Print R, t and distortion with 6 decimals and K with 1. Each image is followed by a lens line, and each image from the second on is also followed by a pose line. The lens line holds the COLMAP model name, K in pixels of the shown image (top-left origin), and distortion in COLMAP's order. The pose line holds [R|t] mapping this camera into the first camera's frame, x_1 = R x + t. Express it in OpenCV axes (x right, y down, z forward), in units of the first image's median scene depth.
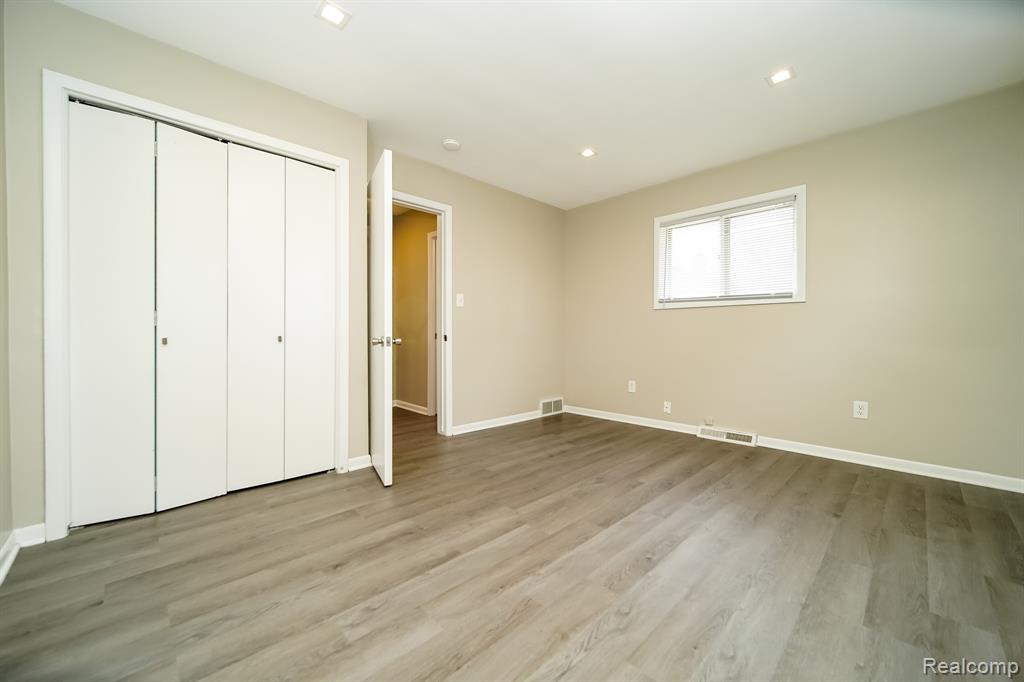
lens RADIAL K [[369.5, 0, 510.1], [0, 369.5, 337.3], [0, 0, 1]] dist [0.000714, -0.000041]
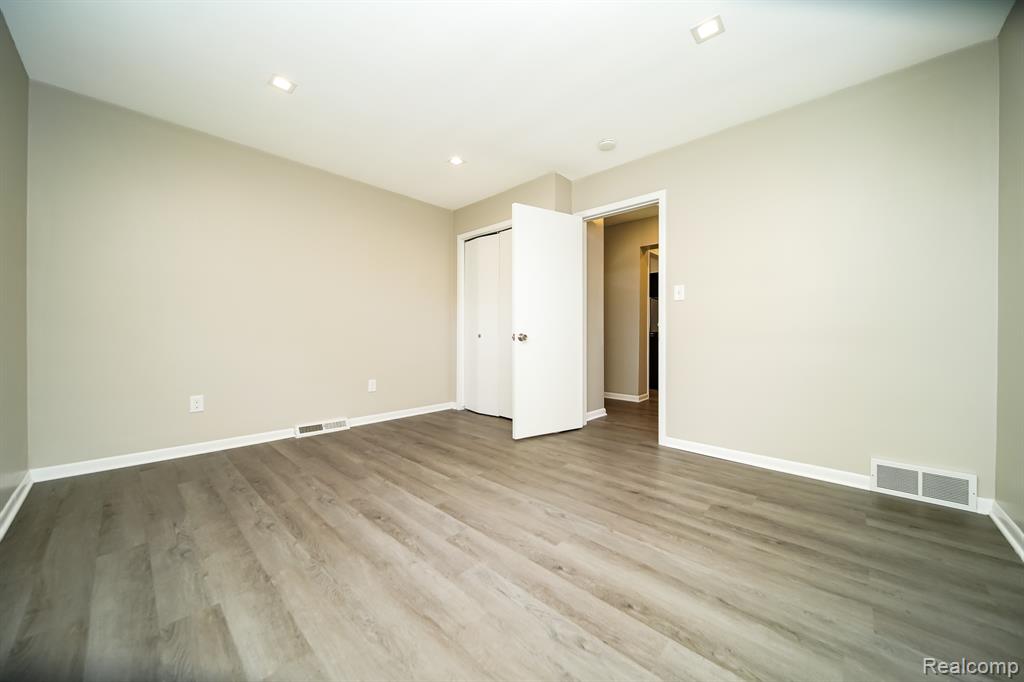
lens RADIAL K [[369.5, 0, 510.1], [0, 369.5, 337.3], [0, 0, 1]] dist [0.000714, -0.000041]
pose [[0.071783, 0.005013, -0.997408, 1.291322], [-0.009815, 0.999943, 0.004319, 0.020253], [0.997372, 0.009479, 0.071829, 1.096174]]
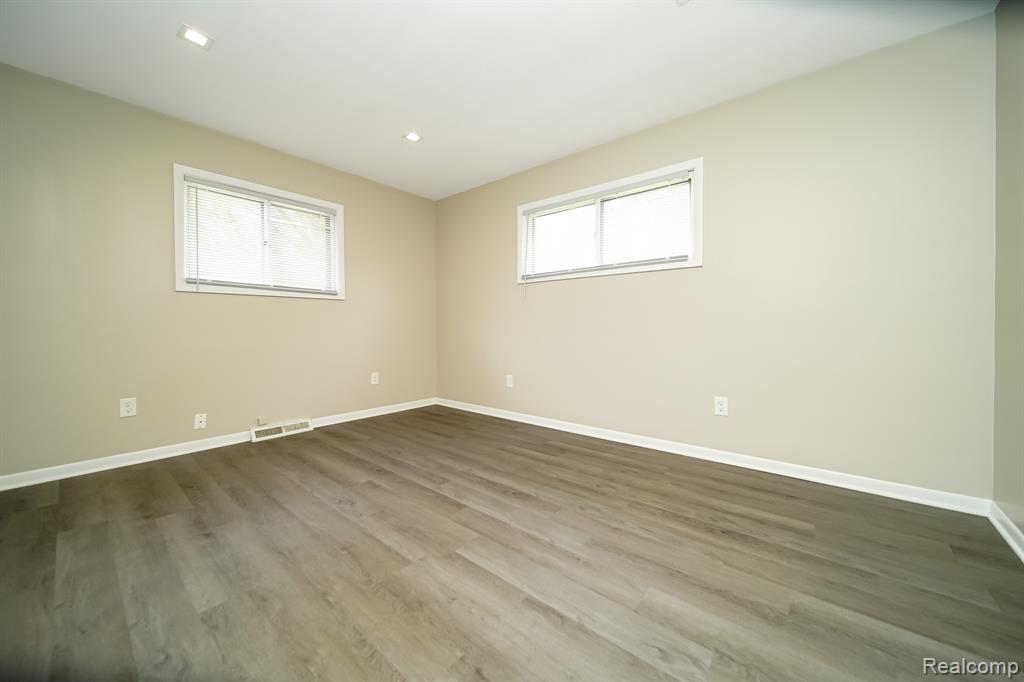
lens RADIAL K [[397.5, 0, 498.9], [0, 397.5, 339.1], [0, 0, 1]] dist [-0.007228, -0.000213]
pose [[-0.090506, -0.027934, 0.995504, -0.797663], [0.006960, 0.999564, 0.028680, 0.025045], [-0.995872, 0.009525, -0.090272, 0.970723]]
